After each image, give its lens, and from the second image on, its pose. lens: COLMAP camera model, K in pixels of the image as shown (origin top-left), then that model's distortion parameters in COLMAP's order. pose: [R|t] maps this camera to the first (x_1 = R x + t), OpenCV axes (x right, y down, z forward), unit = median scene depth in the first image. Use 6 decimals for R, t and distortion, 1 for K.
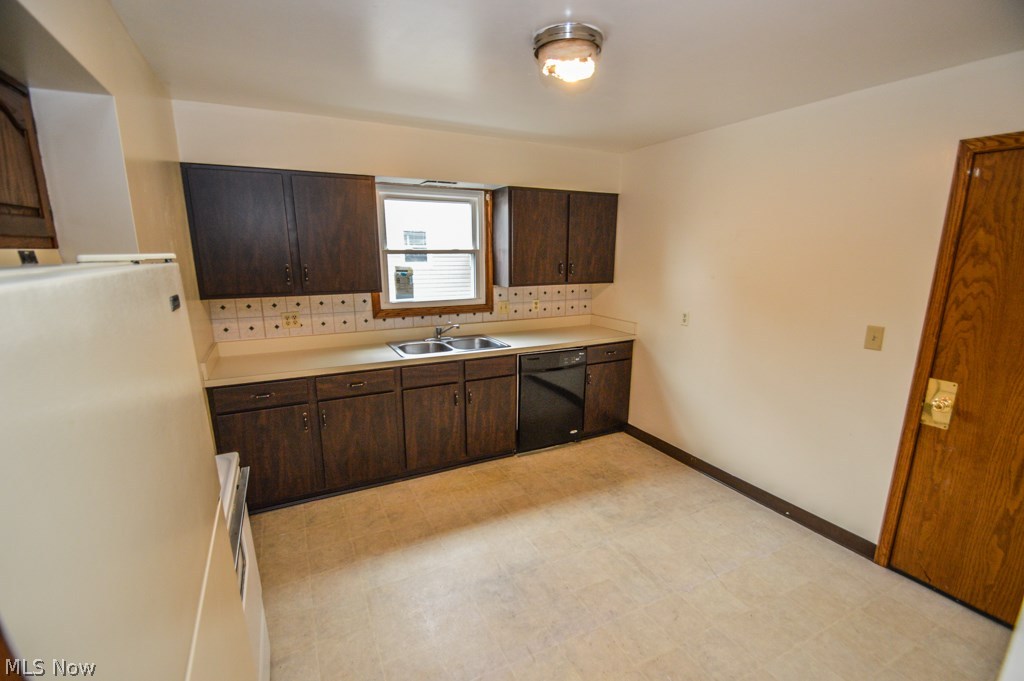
lens RADIAL K [[455.5, 0, 509.8], [0, 455.5, 354.7], [0, 0, 1]] dist [-0.011820, -0.000890]
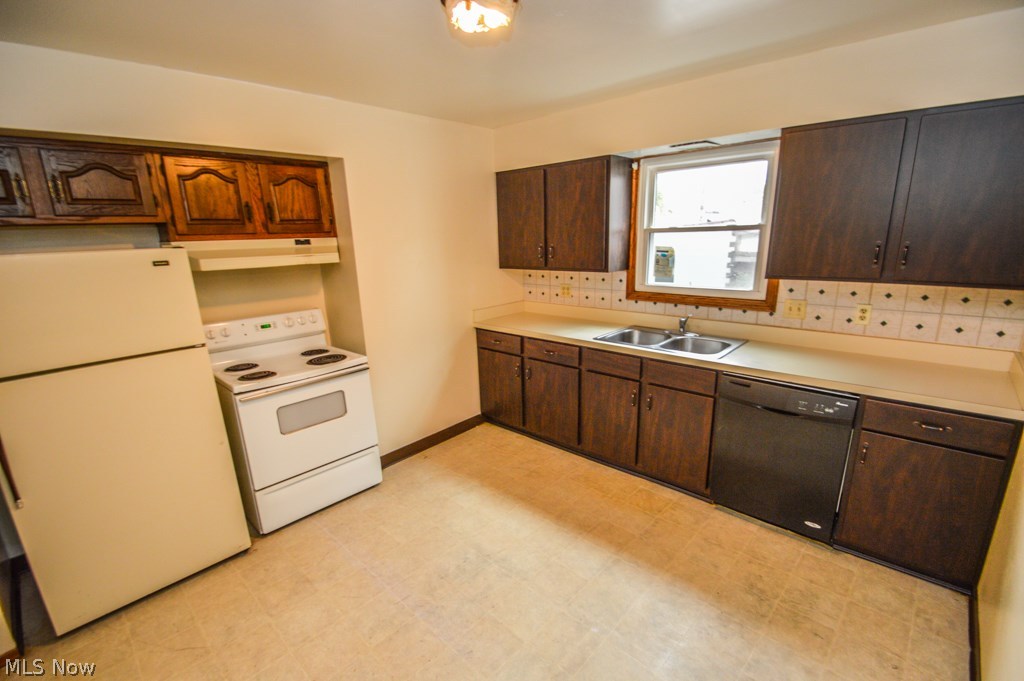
lens RADIAL K [[455.5, 0, 509.8], [0, 455.5, 354.7], [0, 0, 1]] dist [-0.011820, -0.000890]
pose [[0.339922, 0.231442, -0.911531, 0.552589], [-0.181291, 0.967192, 0.177969, -0.093577], [0.922815, 0.104757, 0.370728, 0.416106]]
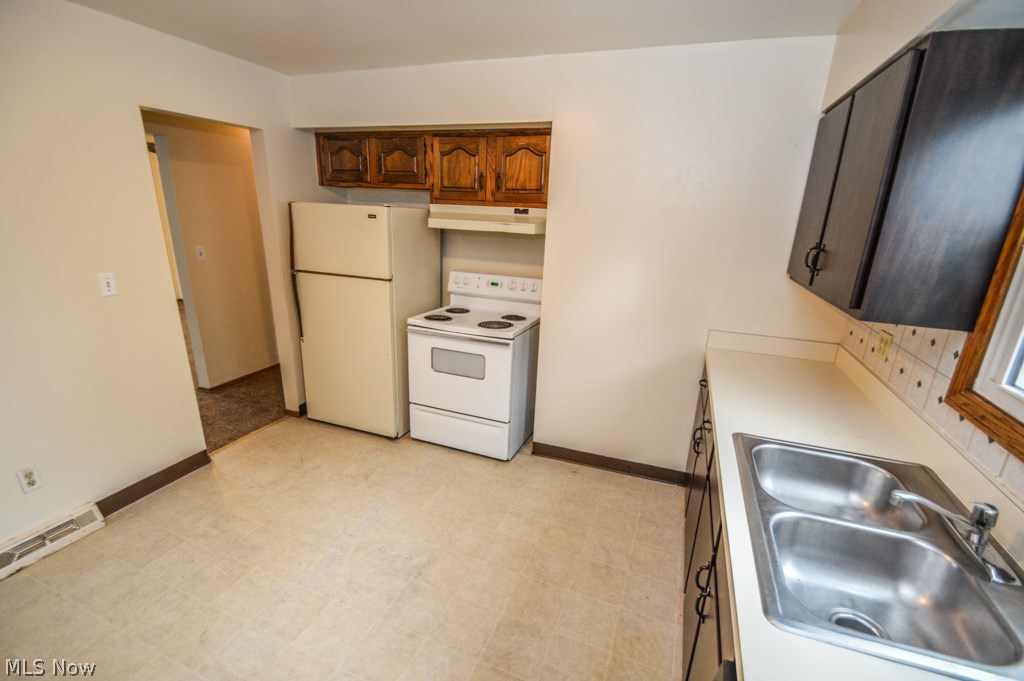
lens RADIAL K [[454.2, 0, 513.1], [0, 454.2, 354.0], [0, 0, 1]] dist [0.000301, -0.000153]
pose [[-0.740519, 0.175275, -0.648776, 0.235798], [-0.189362, 0.871852, 0.451682, -0.226078], [0.644805, 0.457333, -0.612432, 0.991236]]
